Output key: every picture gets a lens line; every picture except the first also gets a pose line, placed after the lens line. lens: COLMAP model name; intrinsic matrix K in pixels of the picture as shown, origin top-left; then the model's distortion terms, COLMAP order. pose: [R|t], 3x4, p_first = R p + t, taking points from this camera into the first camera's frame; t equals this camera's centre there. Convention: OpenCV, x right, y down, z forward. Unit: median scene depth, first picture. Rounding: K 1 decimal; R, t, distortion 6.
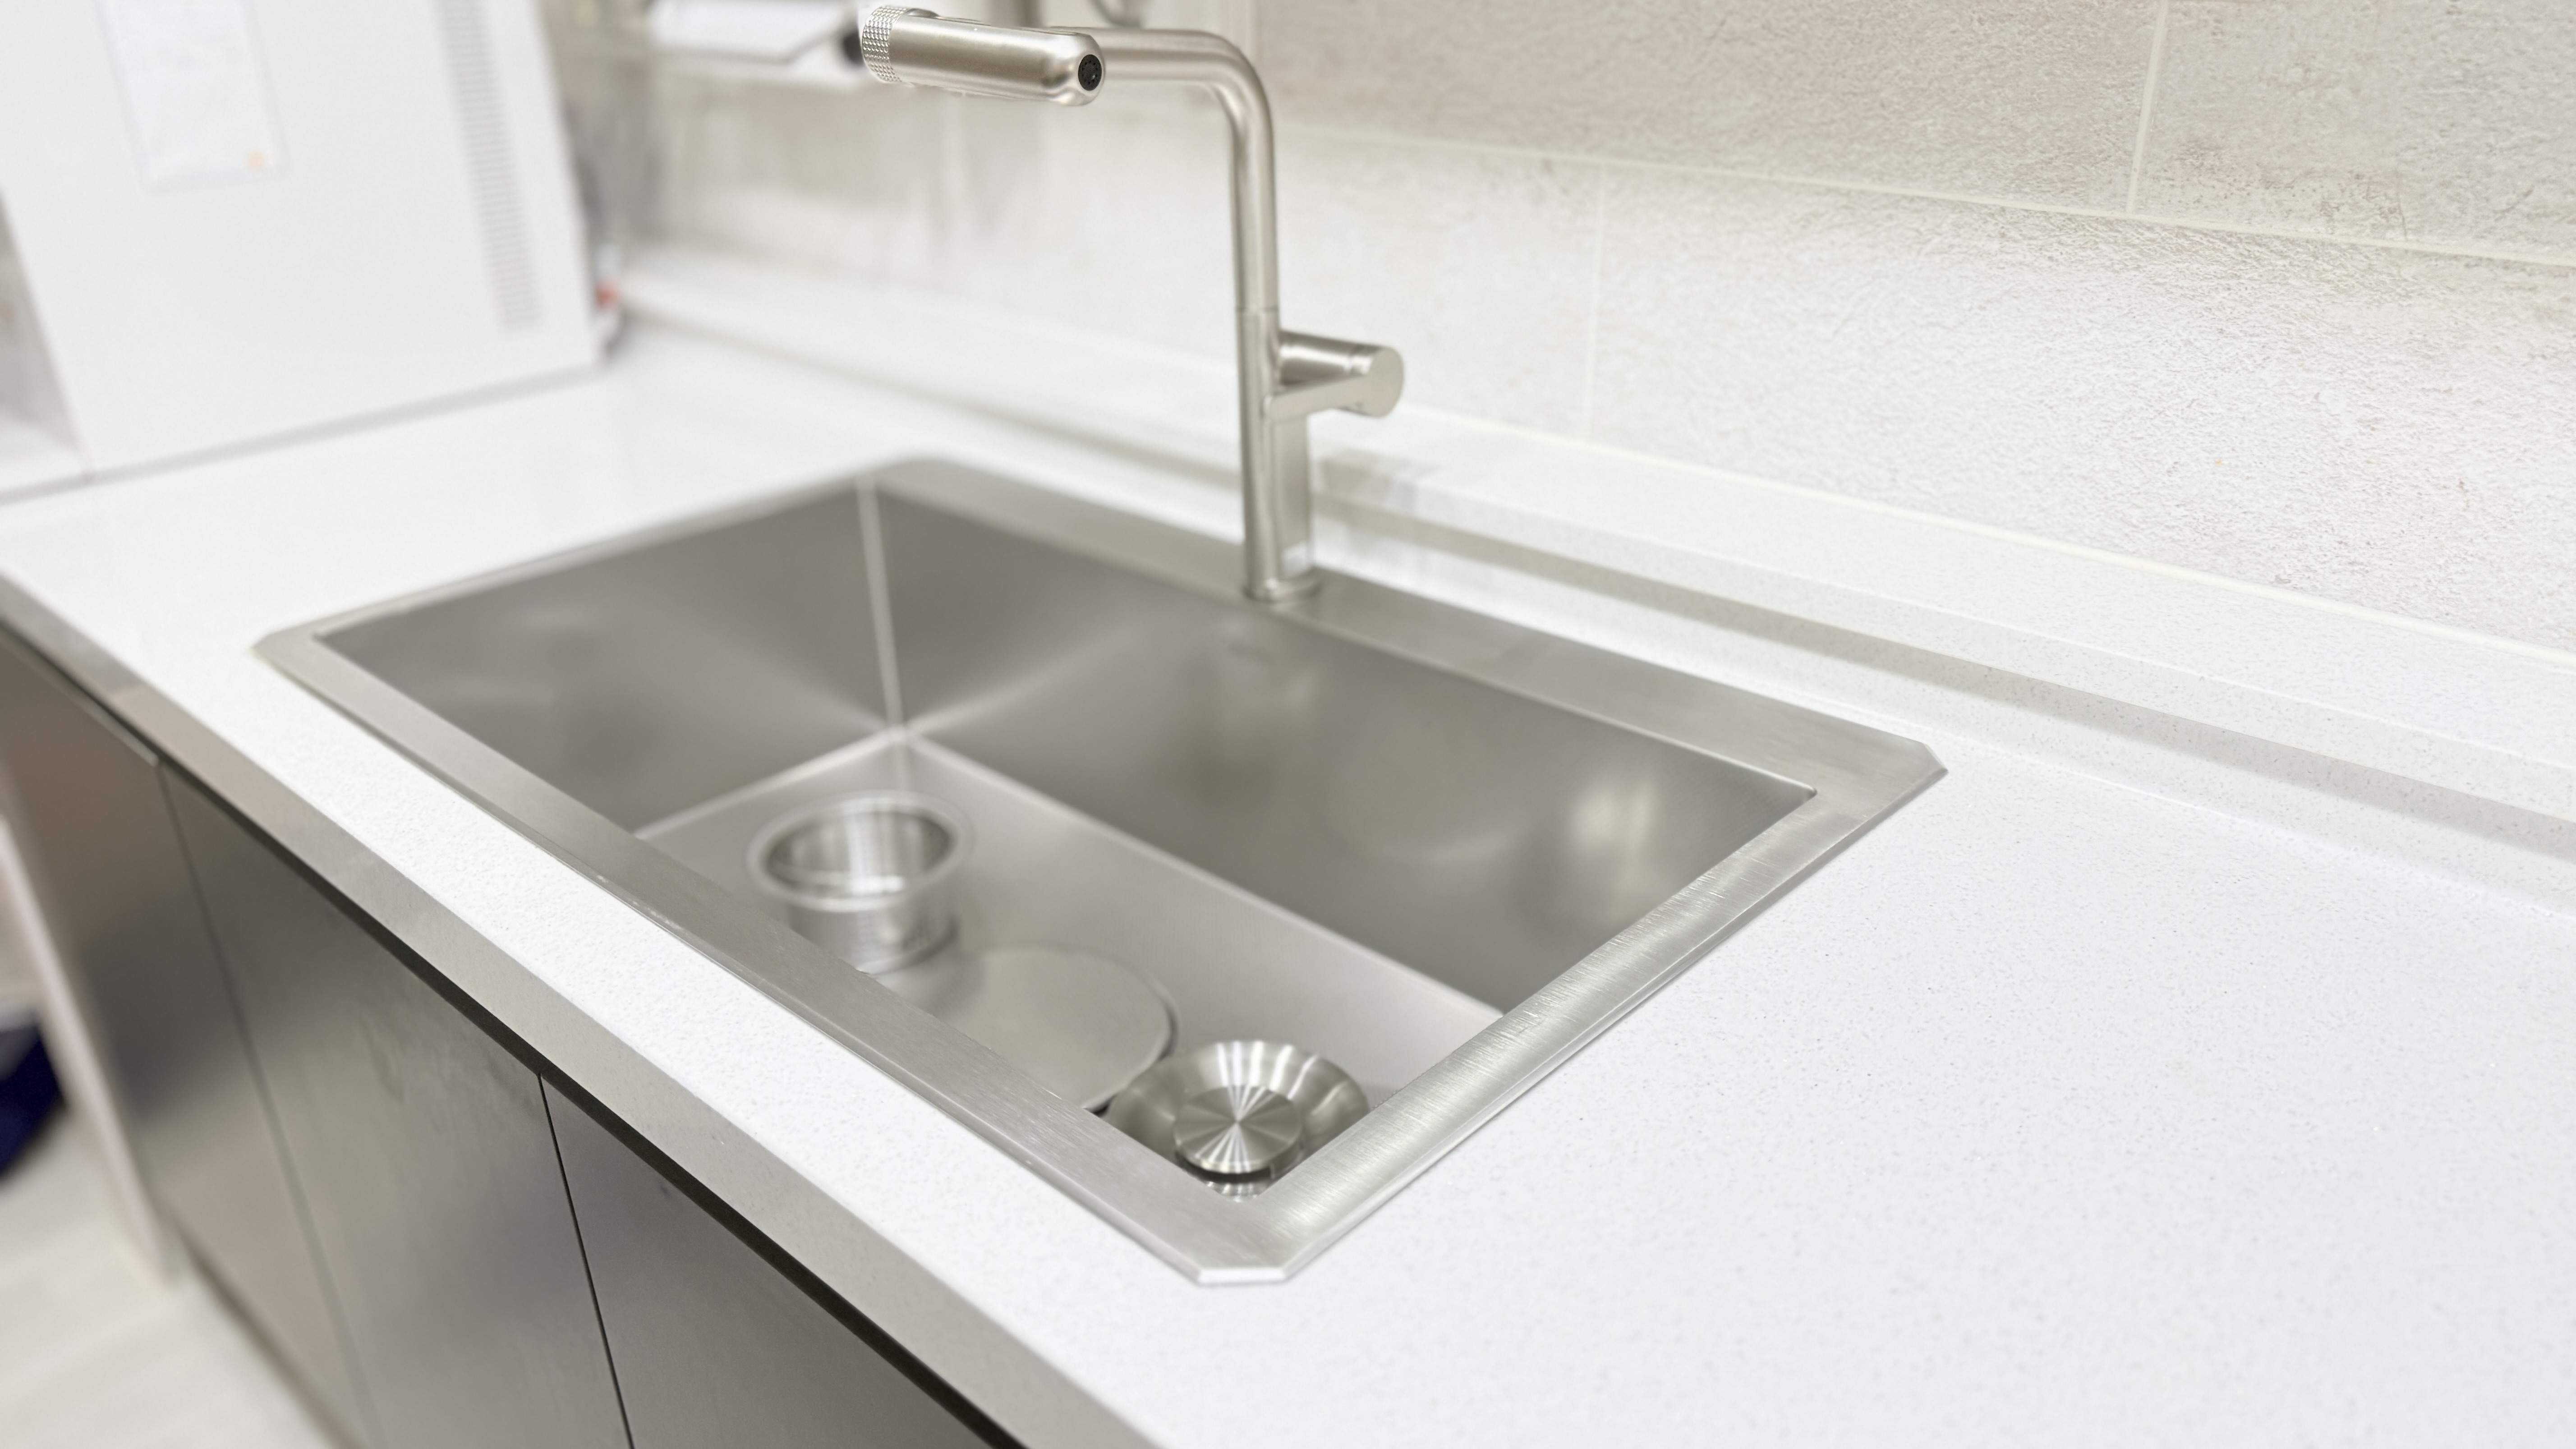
lens RADIAL K [[1831.8, 0, 1293.3], [0, 1831.8, 778.9], [0, 0, 1]] dist [0.040079, -0.067473]
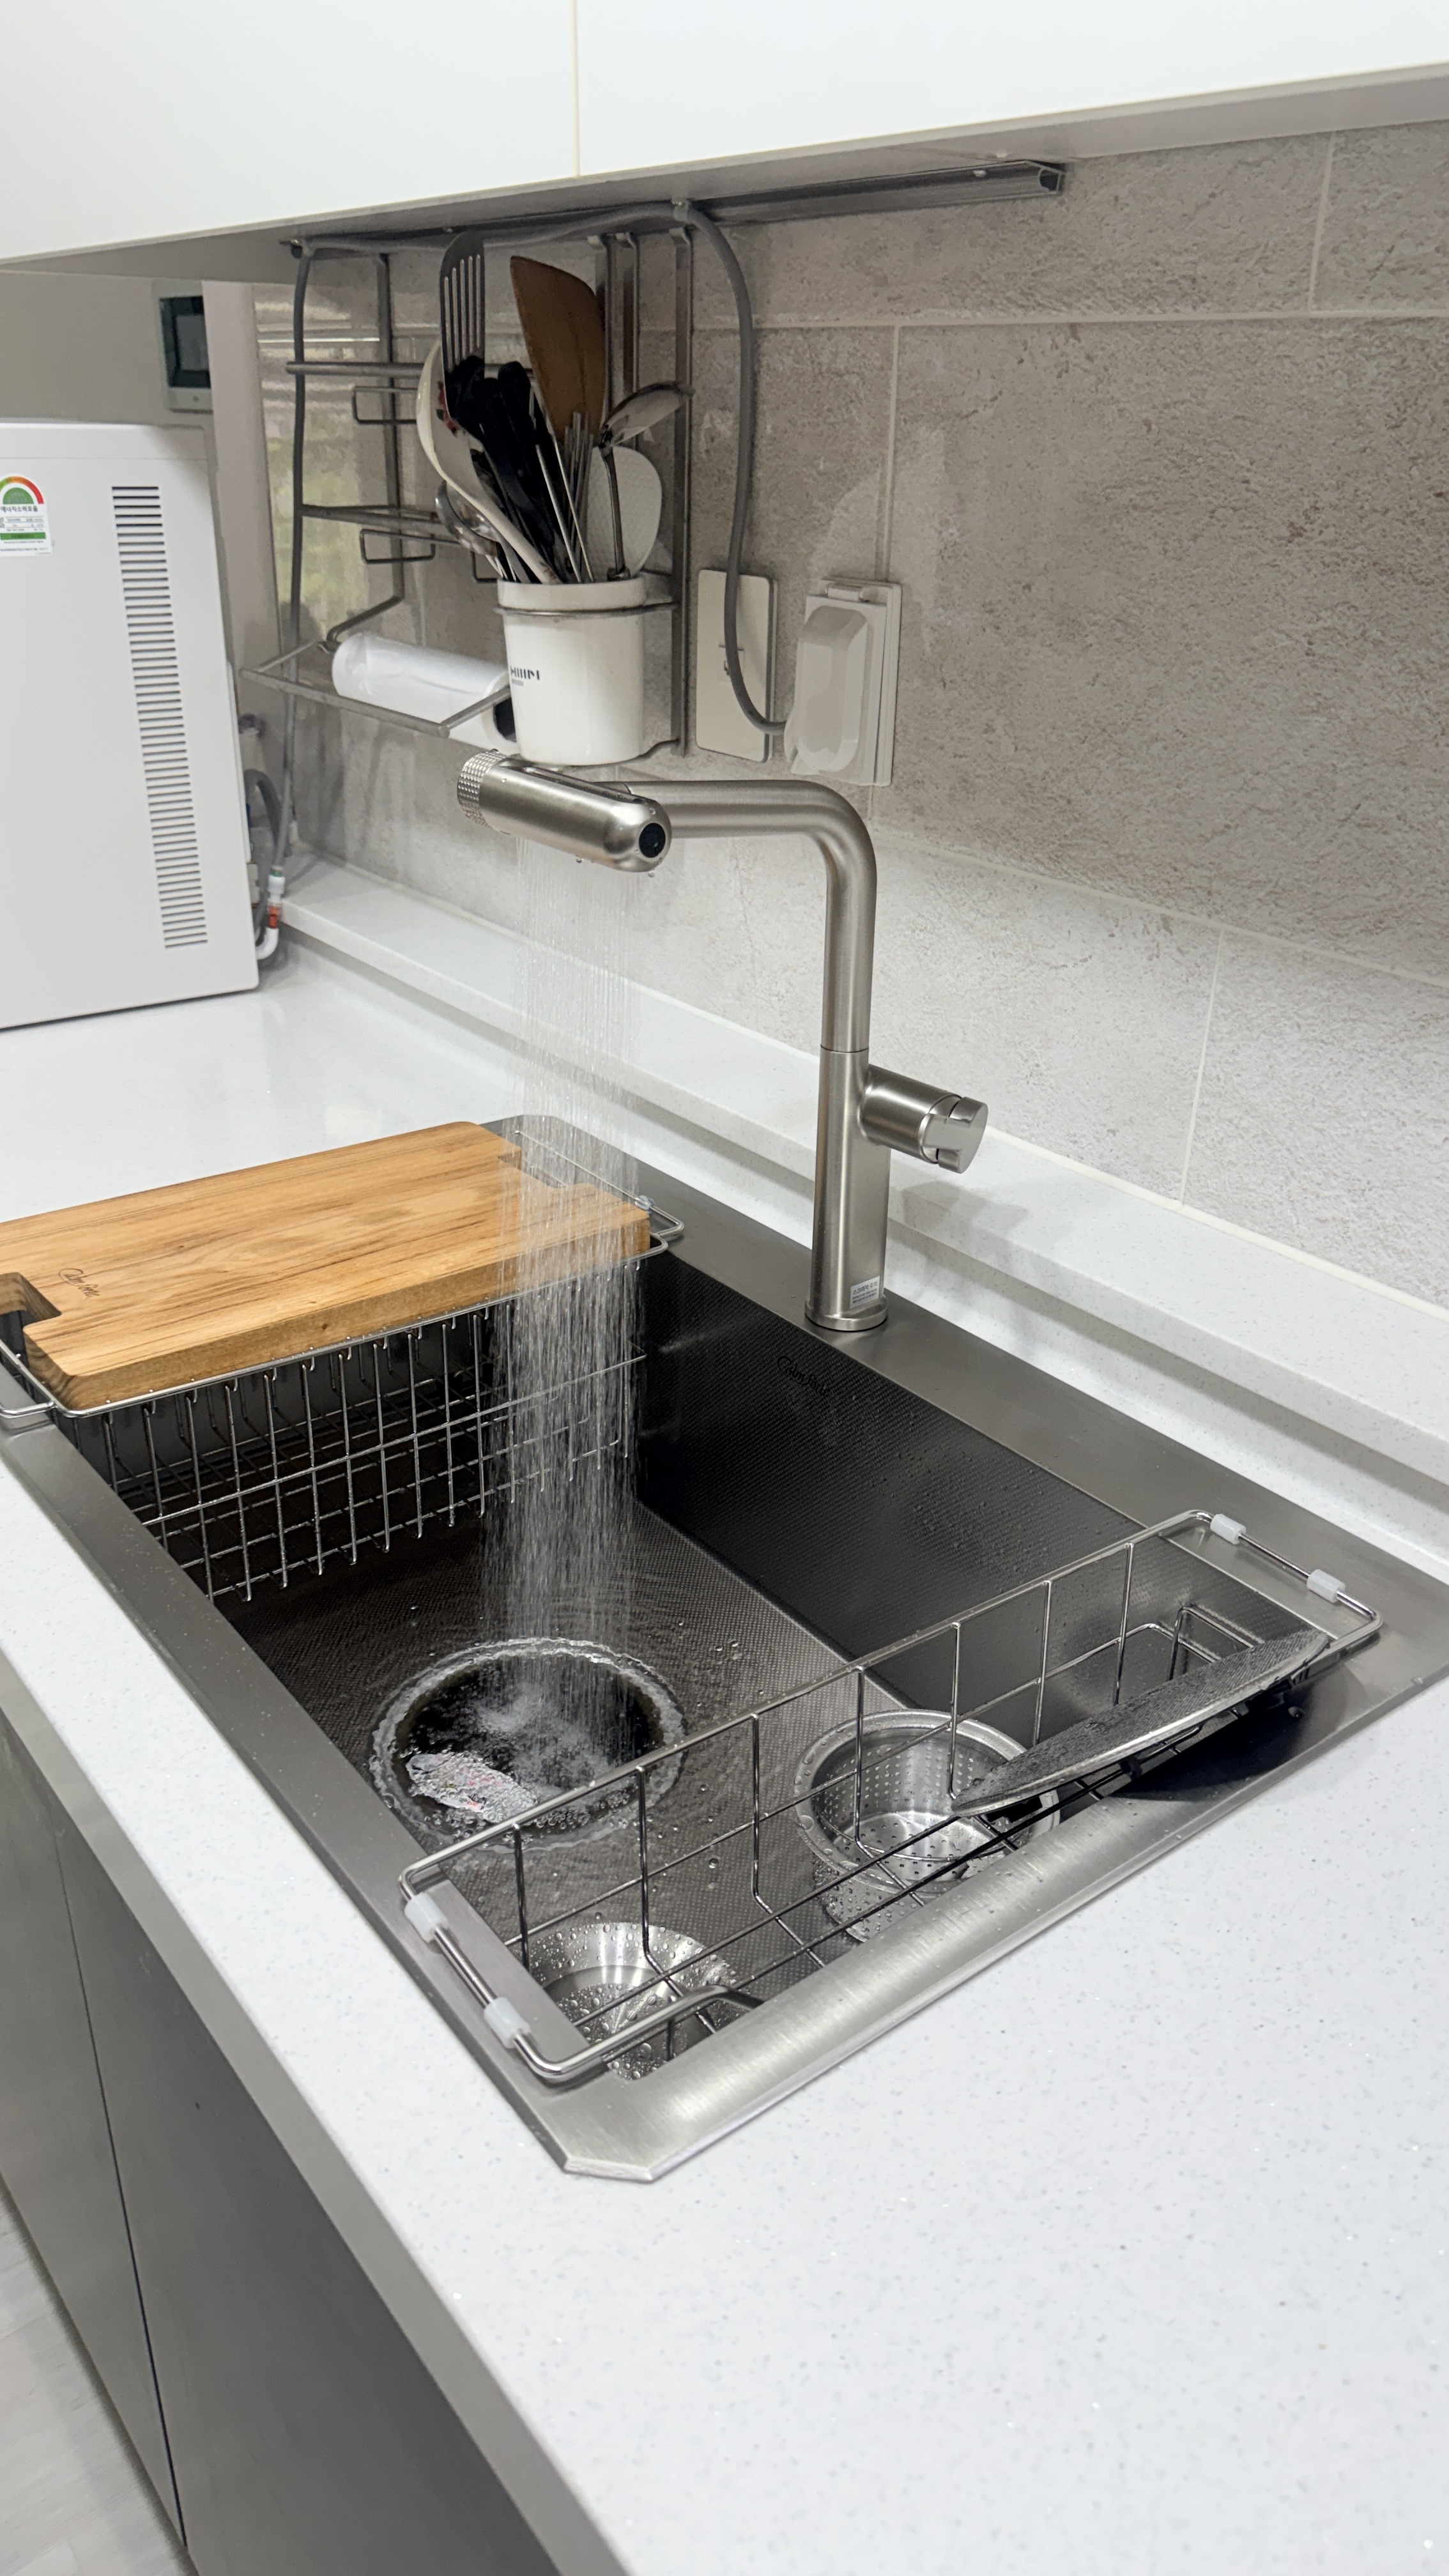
lens RADIAL K [[1831.8, 0, 723.6], [0, 1831.8, 1327.5], [0, 0, 1]] dist [0.040079, -0.067473]
pose [[0.984456, 0.114098, -0.133523, 0.067604], [-0.114423, 0.993418, 0.005264, -0.109302], [0.133245, 0.010096, 0.991032, 0.018858]]
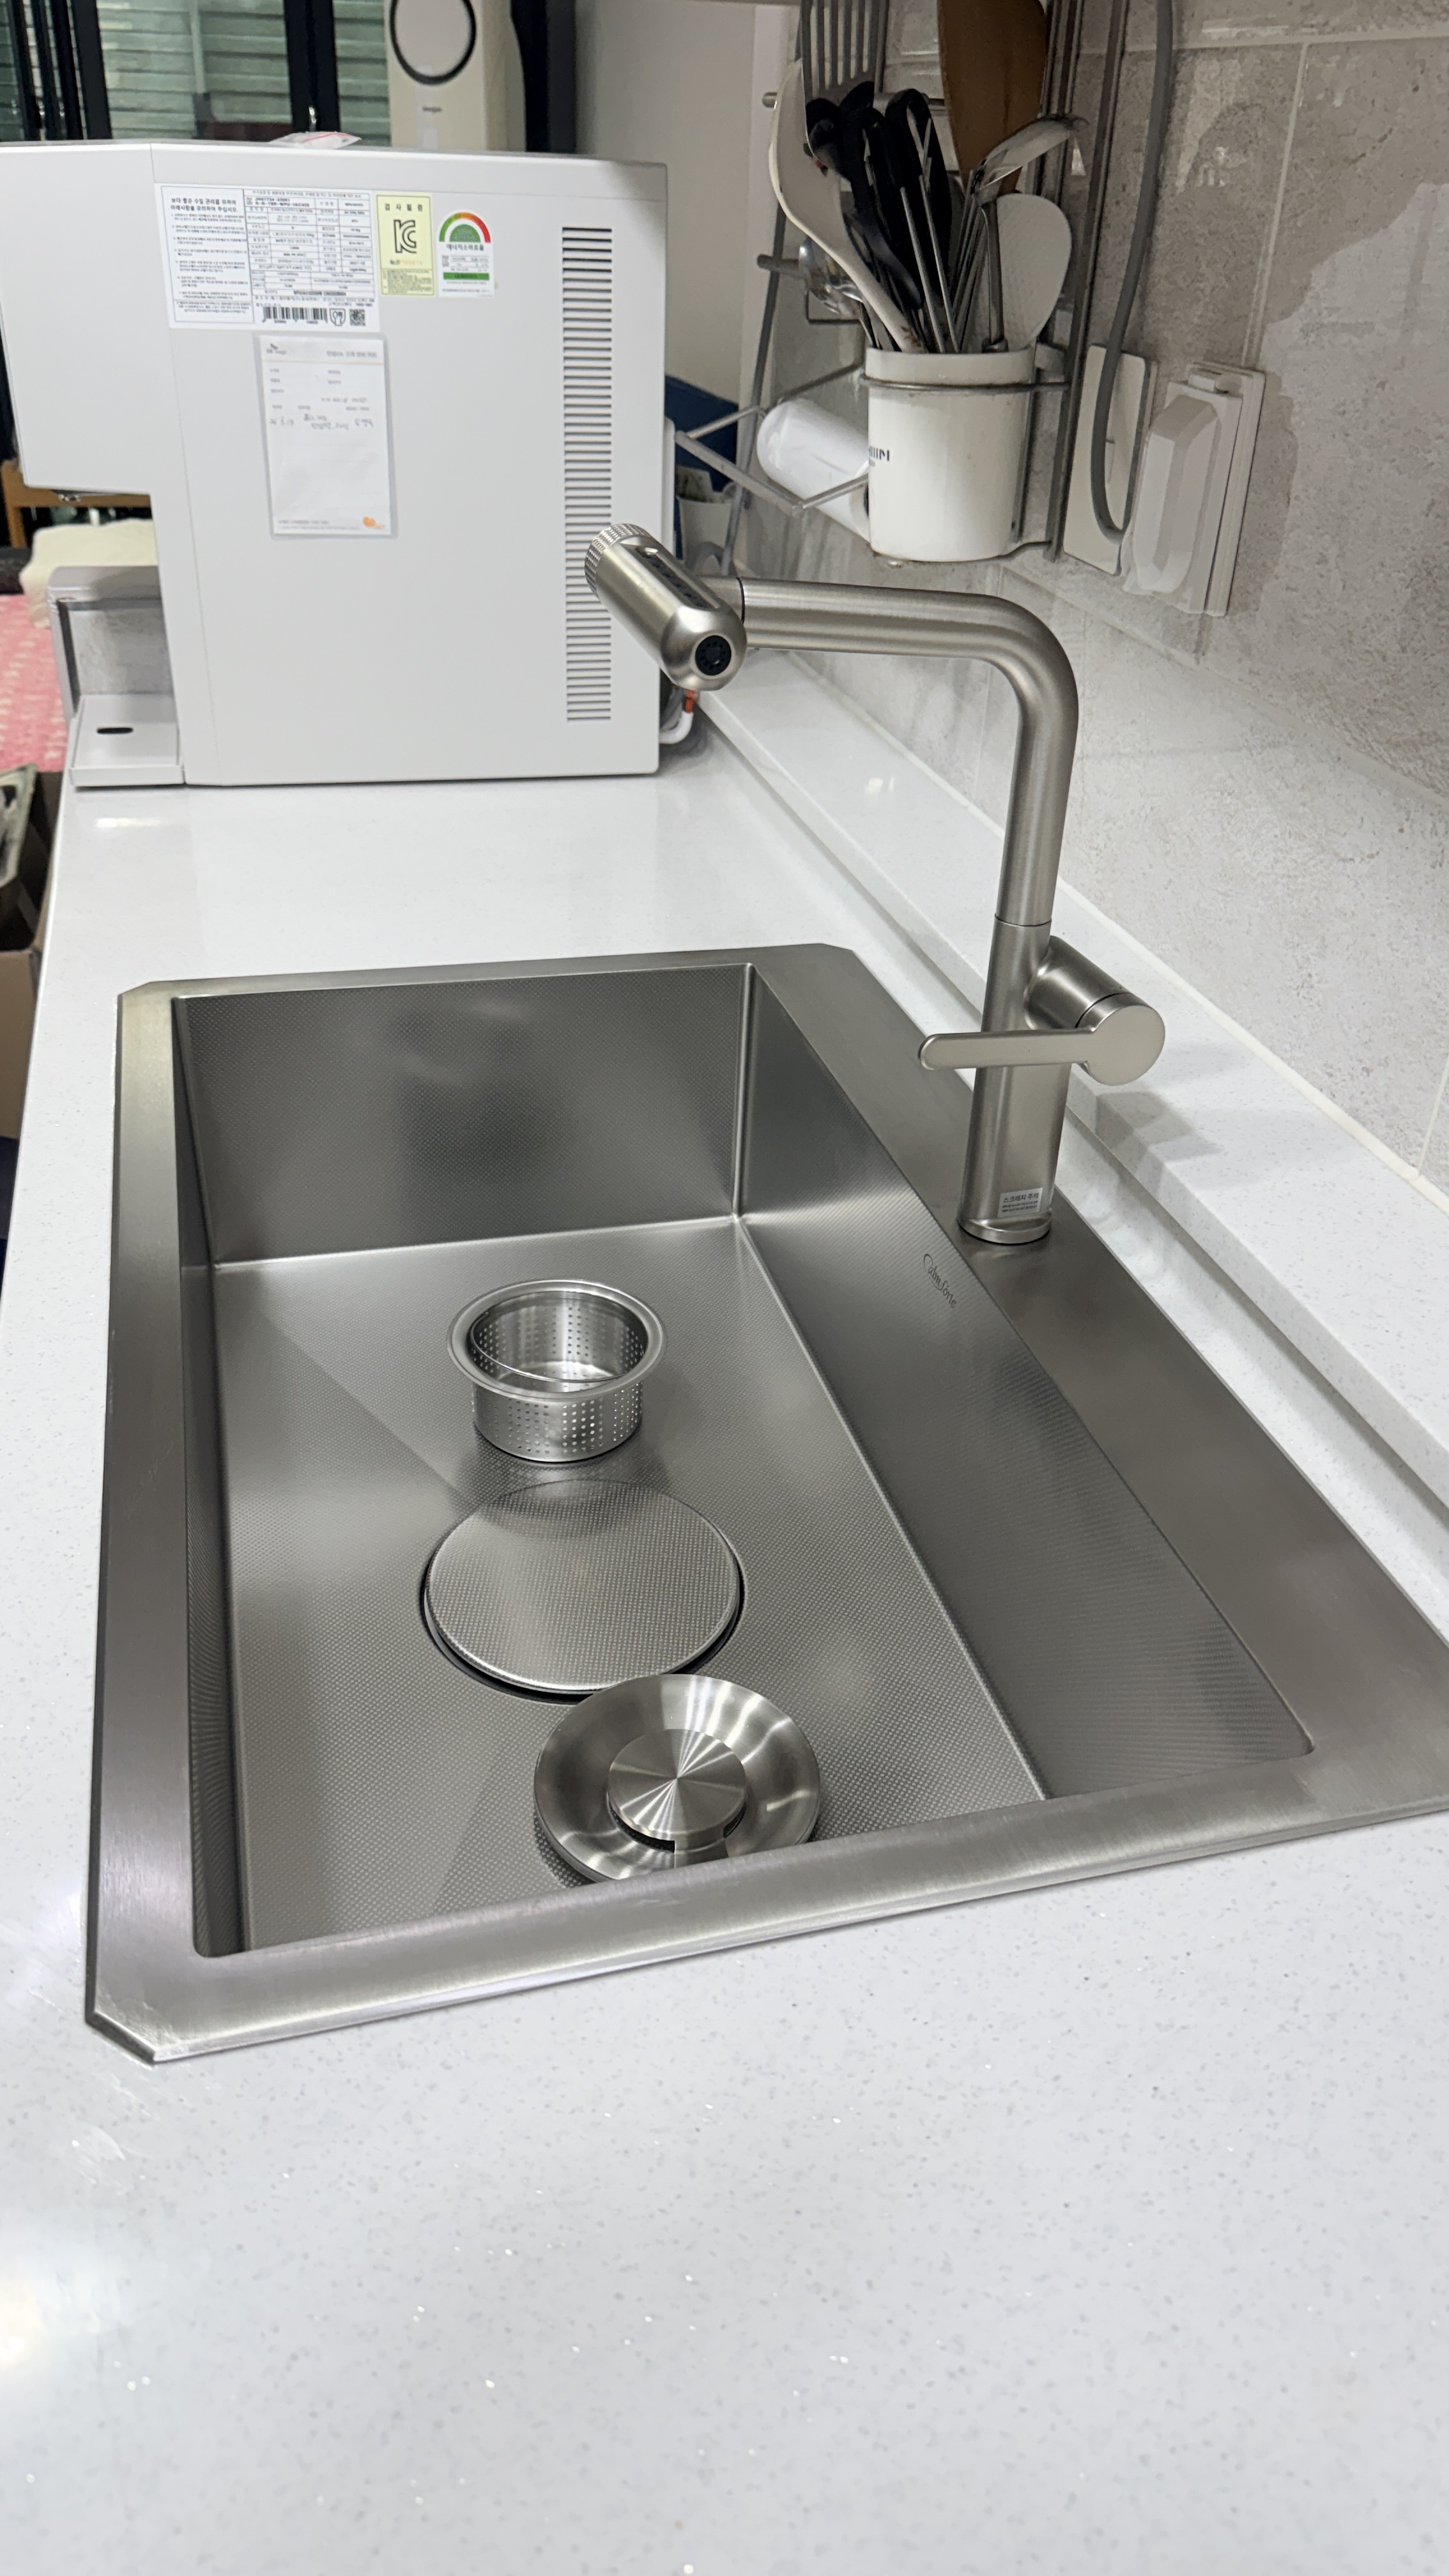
lens RADIAL K [[1831.8, 0, 713.1], [0, 1831.8, 1319.9], [0, 0, 1]] dist [0.040079, -0.067473]
pose [[0.837890, 0.335370, -0.430659, 0.302322], [-0.289294, 0.941907, 0.170648, -0.192907], [0.462871, -0.018397, 0.886235, 0.178211]]
